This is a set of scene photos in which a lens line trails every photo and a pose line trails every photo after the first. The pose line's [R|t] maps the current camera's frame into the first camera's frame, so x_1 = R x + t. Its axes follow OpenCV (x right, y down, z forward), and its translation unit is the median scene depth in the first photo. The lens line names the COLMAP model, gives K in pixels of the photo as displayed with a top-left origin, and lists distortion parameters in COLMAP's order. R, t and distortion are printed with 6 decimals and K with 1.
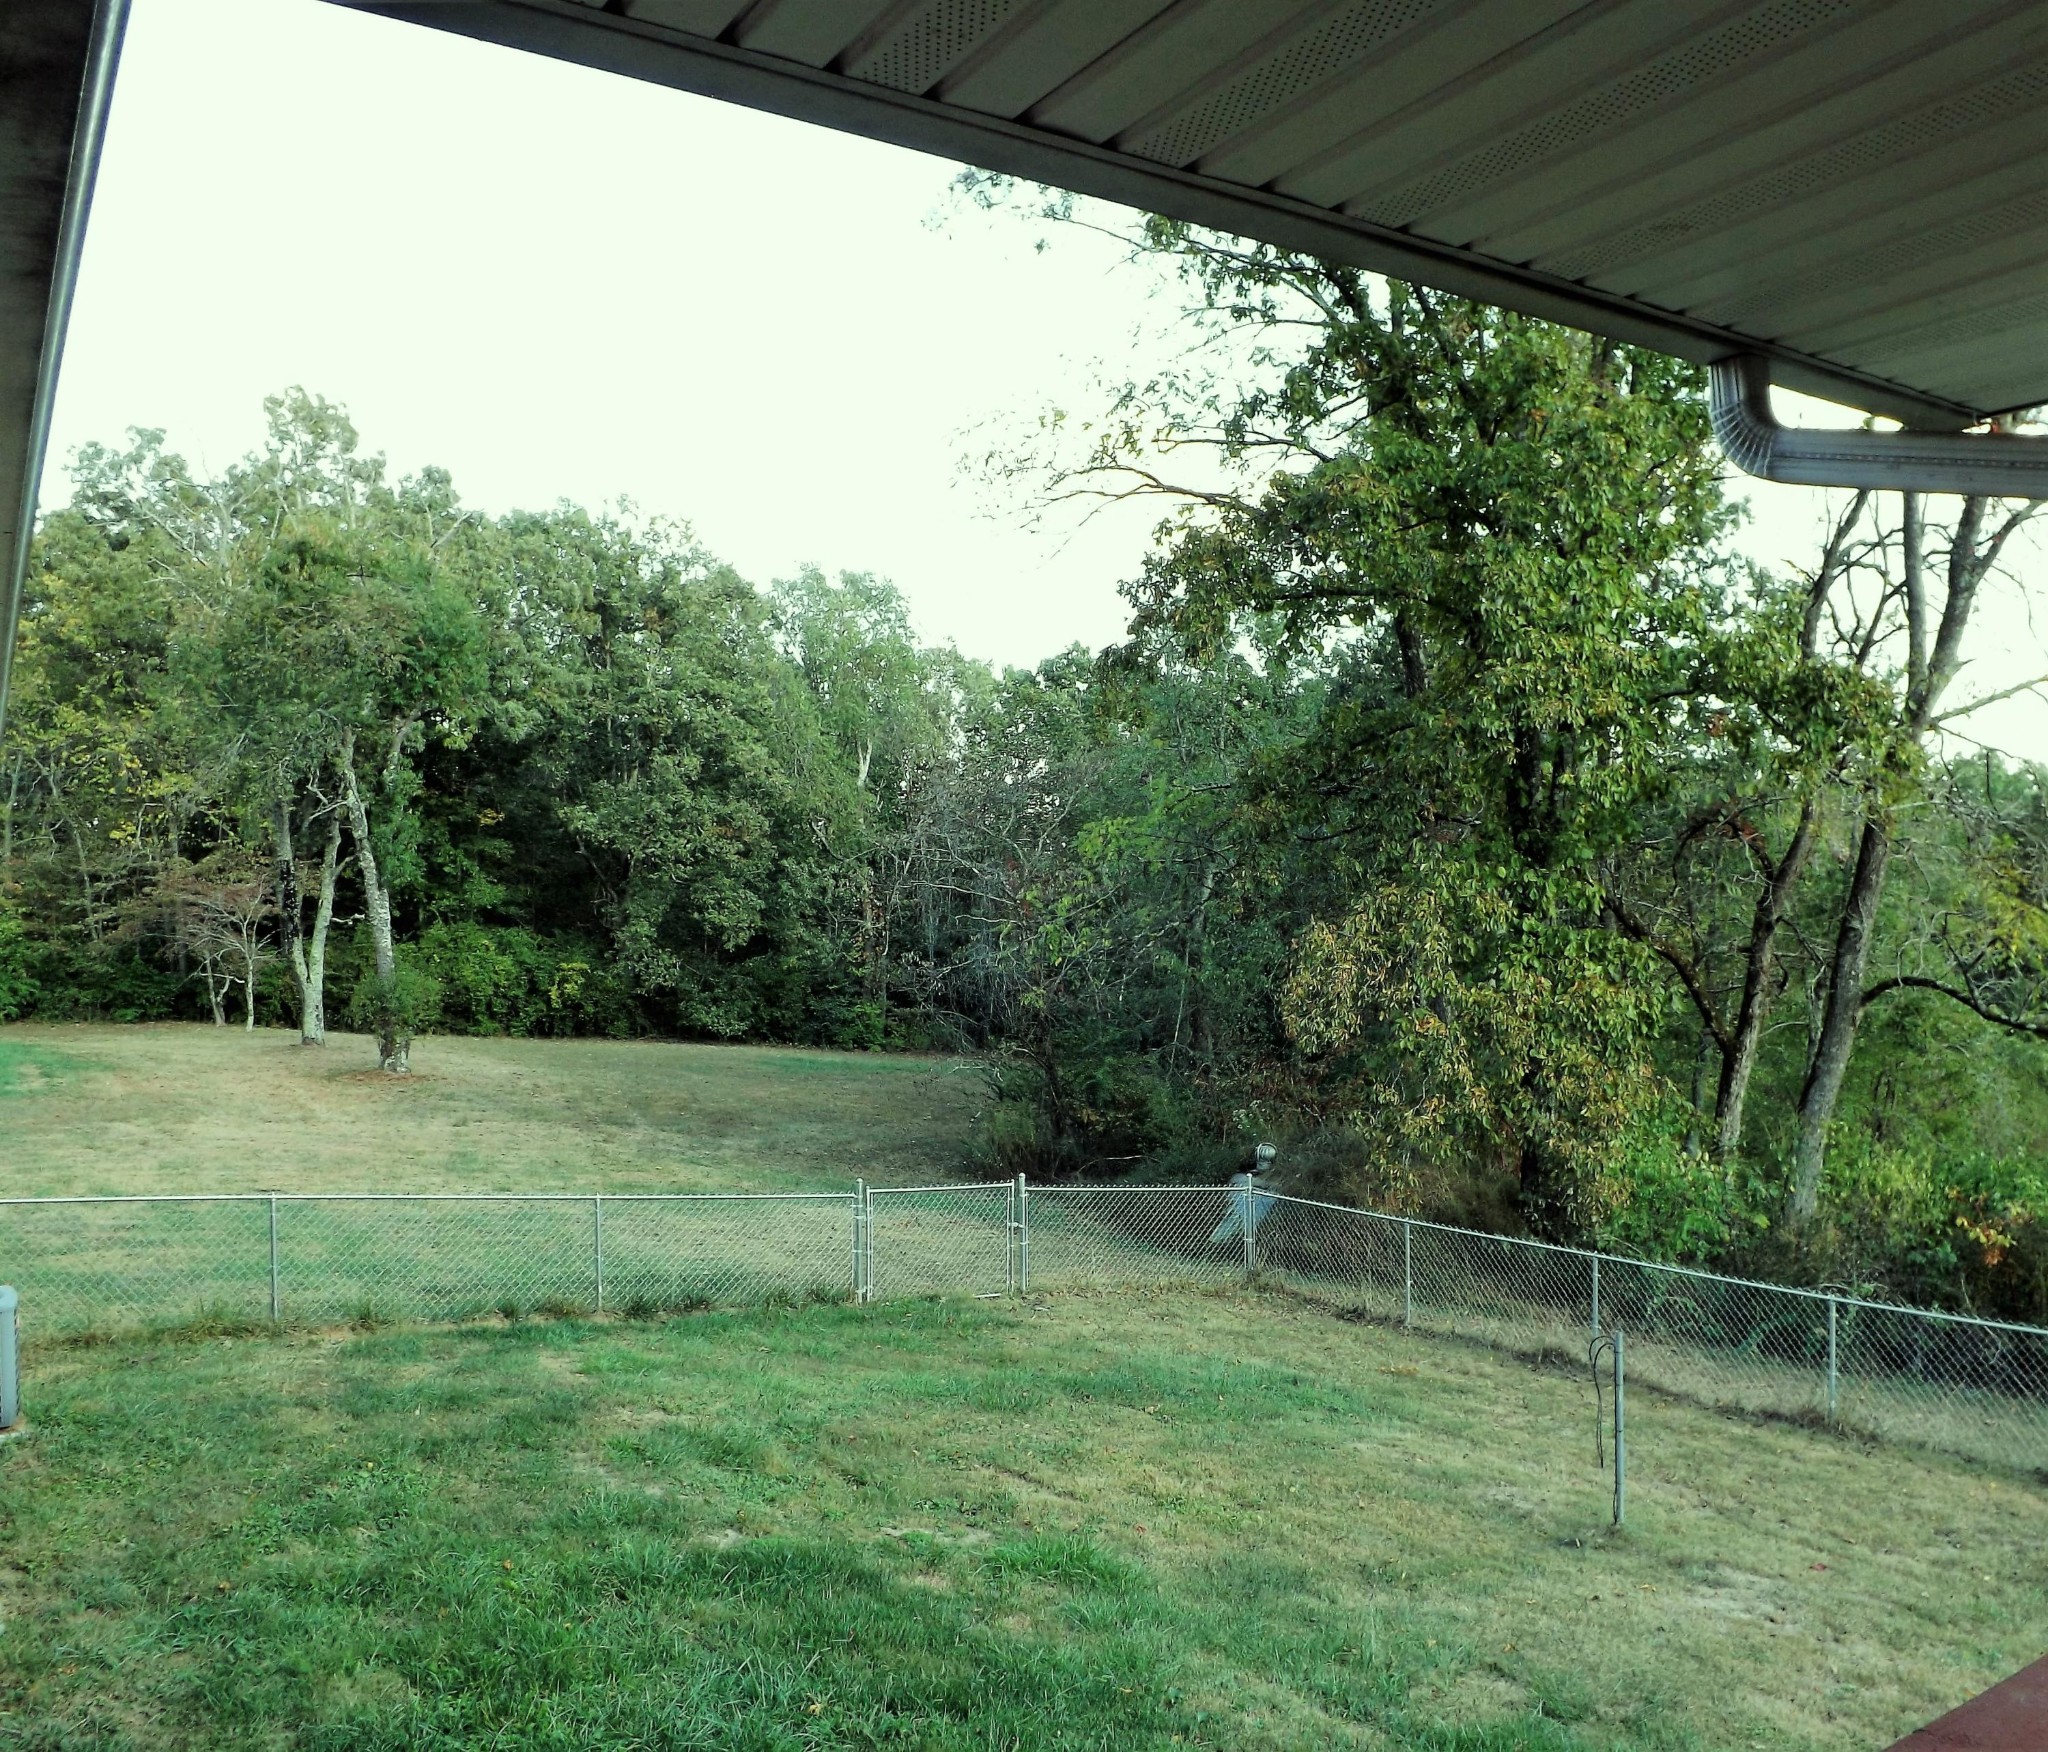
lens RADIAL K [[1575.3, 0, 1024.0], [0, 1575.3, 876.0], [0, 0, 1]] dist [-0.046048, 0.002800]
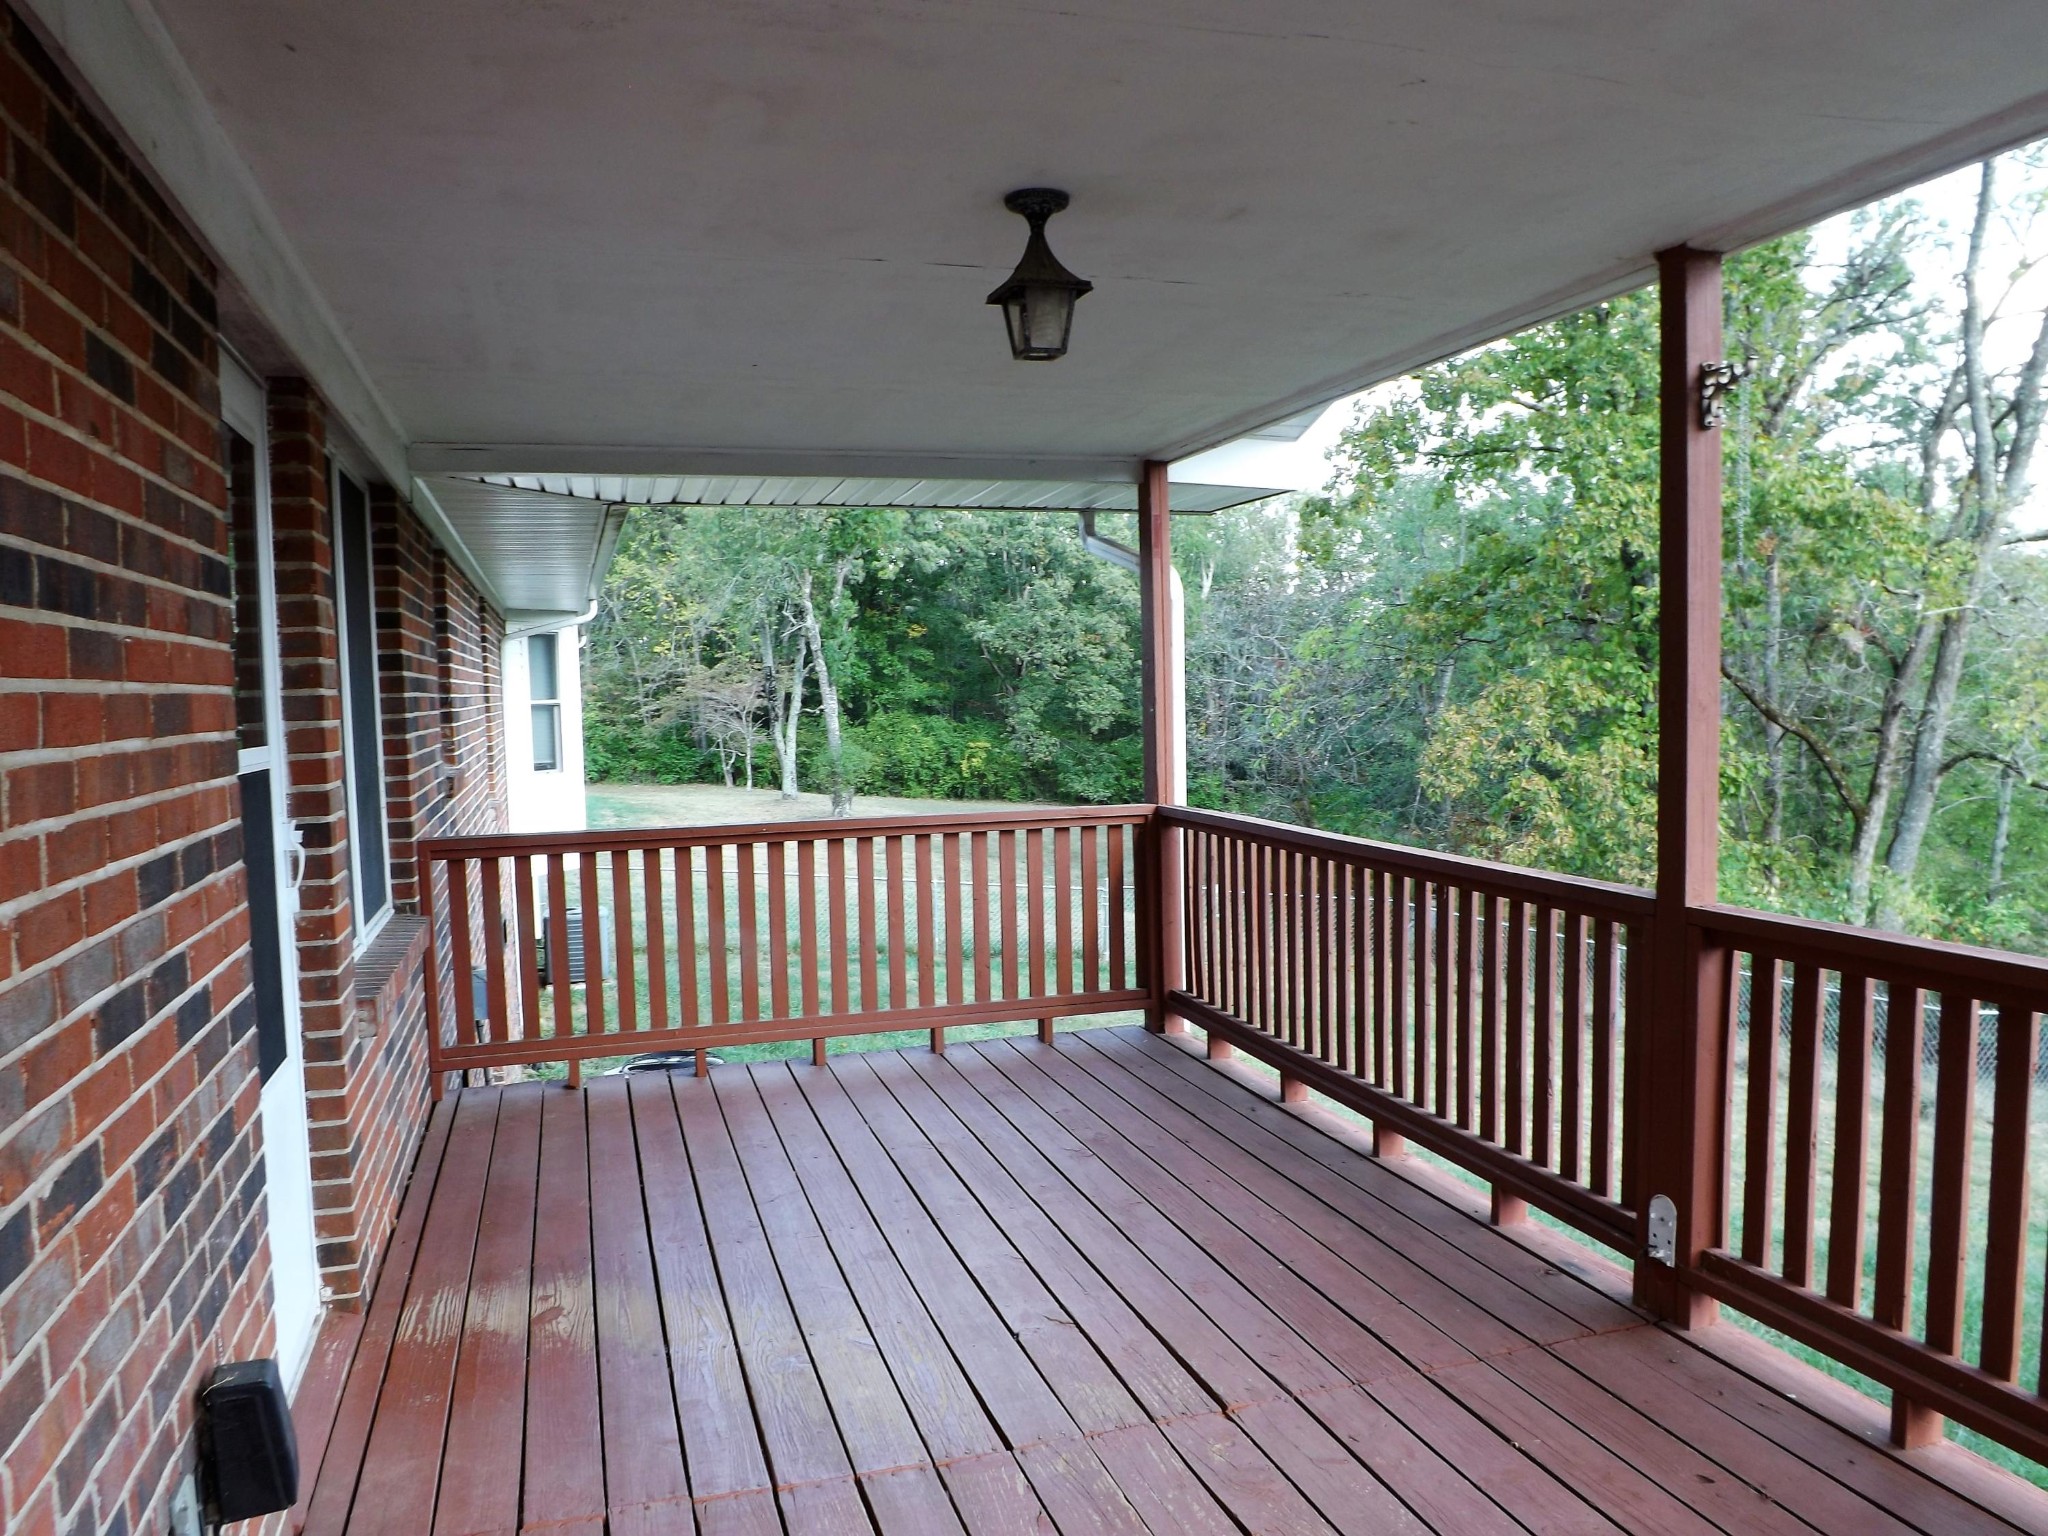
lens RADIAL K [[1468.8, 0, 975.6], [0, 1468.8, 779.0], [0, 0, 1]] dist [-0.045317, -0.005862]
pose [[0.948872, 0.011423, -0.315454, 0.097773], [0.011569, 0.997415, 0.070919, -0.000500], [0.315449, -0.070942, 0.946287, -0.156573]]
